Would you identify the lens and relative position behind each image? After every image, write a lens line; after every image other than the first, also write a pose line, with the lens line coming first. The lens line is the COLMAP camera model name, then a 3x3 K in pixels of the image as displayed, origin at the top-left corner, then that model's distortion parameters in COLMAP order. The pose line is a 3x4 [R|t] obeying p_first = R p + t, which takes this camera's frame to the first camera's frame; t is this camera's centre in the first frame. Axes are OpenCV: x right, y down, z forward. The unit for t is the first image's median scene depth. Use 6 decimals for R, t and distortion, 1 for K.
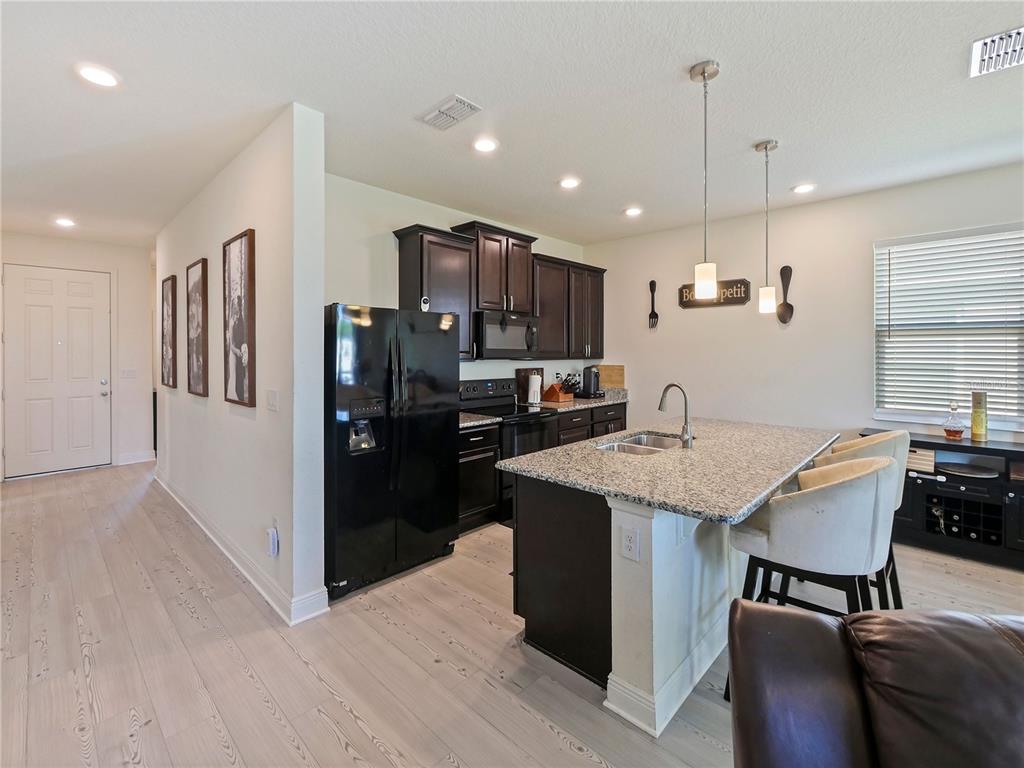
lens RADIAL K [[453.1, 0, 511.2], [0, 453.1, 355.2], [0, 0, 1]] dist [-0.004412, -0.000407]
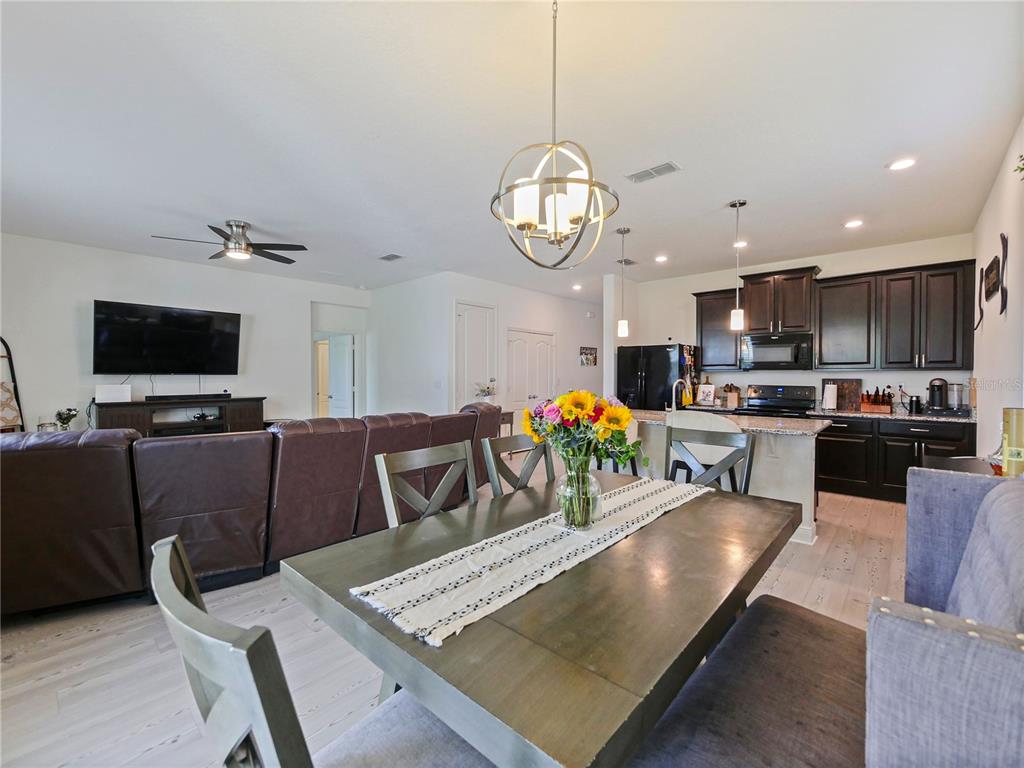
lens RADIAL K [[442.3, 0, 509.5], [0, 442.3, 383.9], [0, 0, 1]] dist [-0.003894, -0.000644]
pose [[0.022049, 0.007417, -0.999729, 1.343970], [-0.023846, 0.999692, 0.006891, 0.064569], [0.999472, 0.023687, 0.022219, 0.213963]]
